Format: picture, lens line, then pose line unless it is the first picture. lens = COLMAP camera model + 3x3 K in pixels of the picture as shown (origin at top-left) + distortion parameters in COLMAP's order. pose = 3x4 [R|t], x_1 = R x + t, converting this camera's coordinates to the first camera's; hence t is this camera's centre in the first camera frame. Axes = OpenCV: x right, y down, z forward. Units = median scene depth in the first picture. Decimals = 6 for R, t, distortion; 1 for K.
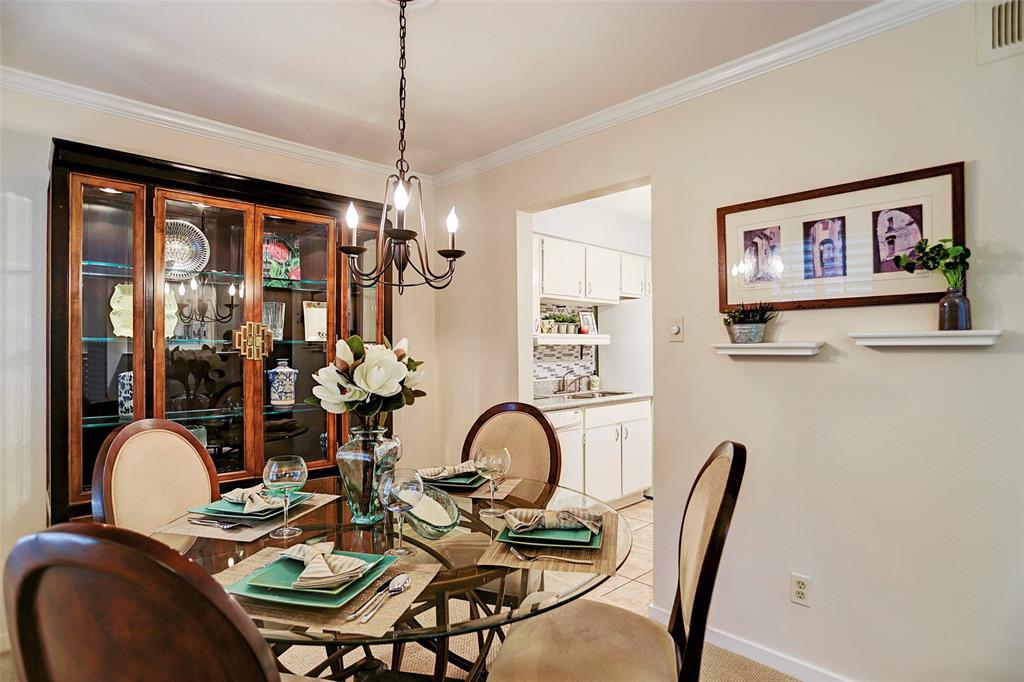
lens RADIAL K [[546.5, 0, 514.8], [0, 546.5, 345.0], [0, 0, 1]] dist [-0.030858, -0.000534]
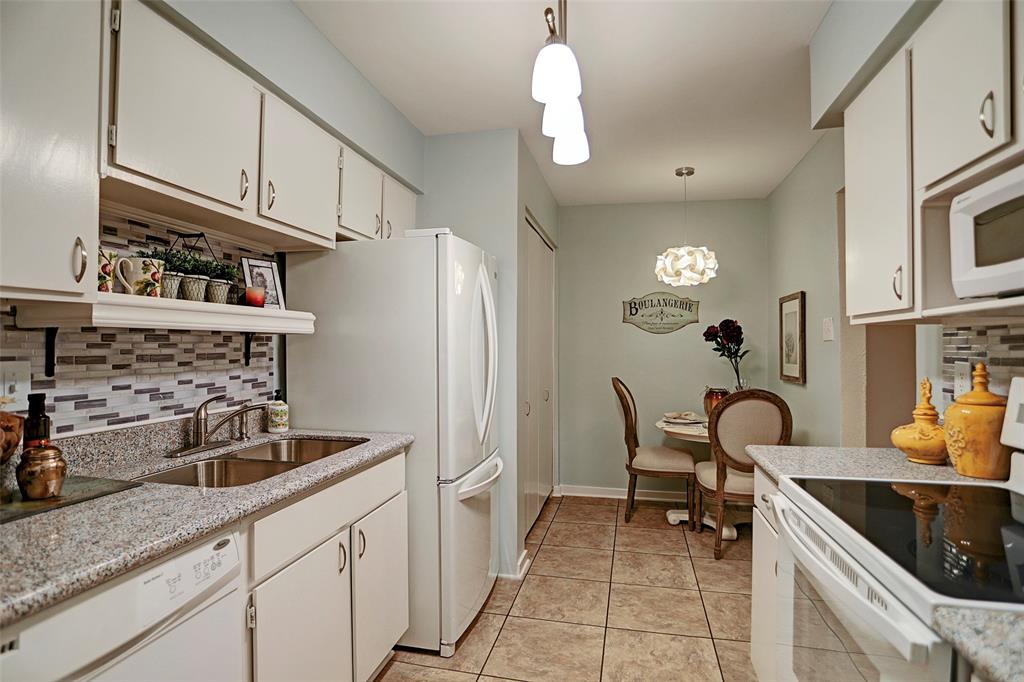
lens RADIAL K [[546.5, 0, 510.0], [0, 546.5, 339.2], [0, 0, 1]] dist [-0.030858, -0.000534]
pose [[0.845969, 0.011247, 0.533113, 0.069639], [-0.007924, 0.999932, -0.008520, 0.006779], [-0.533173, 0.002983, 0.846001, 0.528442]]
